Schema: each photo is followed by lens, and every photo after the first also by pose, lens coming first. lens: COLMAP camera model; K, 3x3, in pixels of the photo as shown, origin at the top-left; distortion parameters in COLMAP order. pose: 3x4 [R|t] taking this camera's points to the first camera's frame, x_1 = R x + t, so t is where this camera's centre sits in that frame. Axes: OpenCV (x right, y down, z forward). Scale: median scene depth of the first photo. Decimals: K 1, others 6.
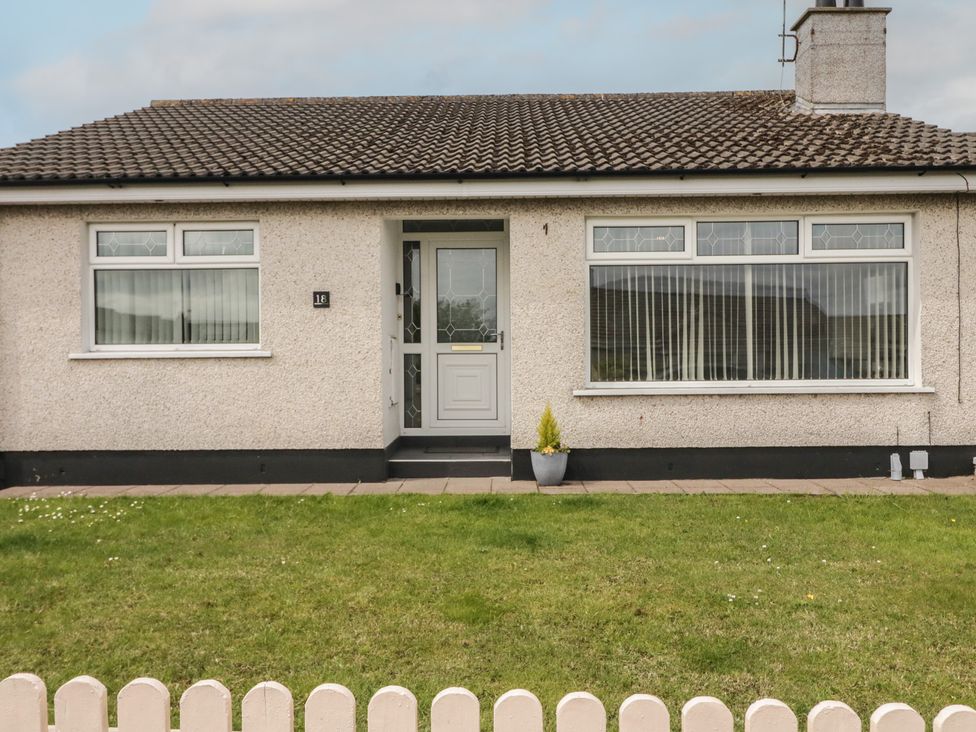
lens RADIAL K [[900.9, 0, 488.0], [0, 900.9, 366.0], [0, 0, 1]] dist [-0.001714, -0.000588]
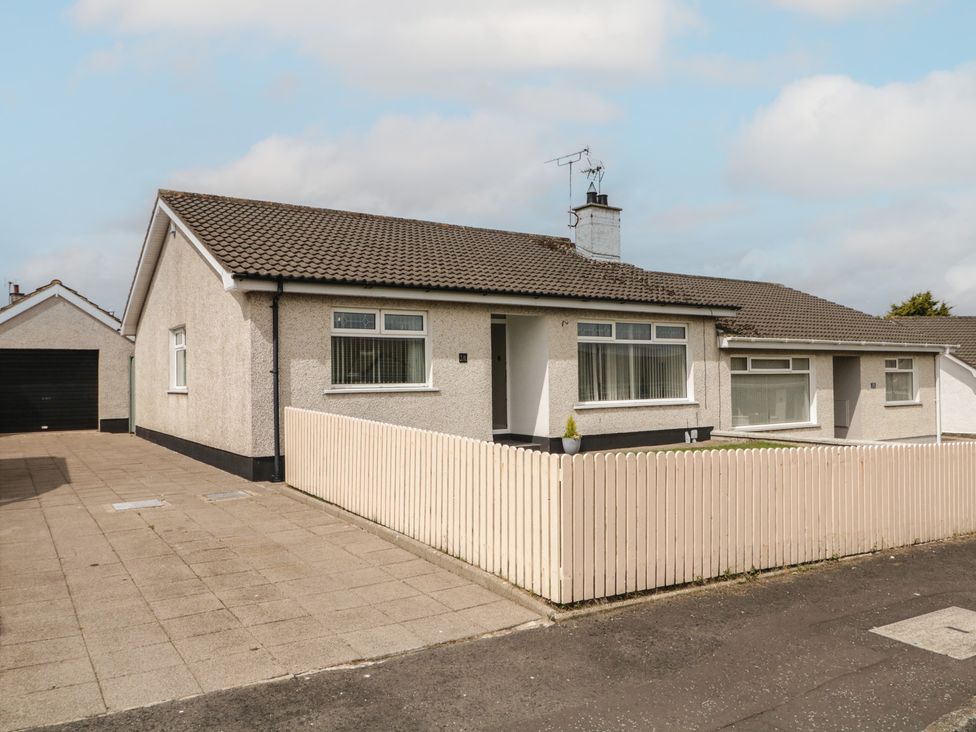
lens RADIAL K [[778.8, 0, 491.4], [0, 778.8, 363.7], [0, 0, 1]] dist [0.002315, -0.002991]
pose [[0.807265, 0.009774, 0.590108, -1.051485], [0.007436, 0.999615, -0.026729, -0.021955], [-0.590142, 0.025966, 0.806882, -0.263729]]
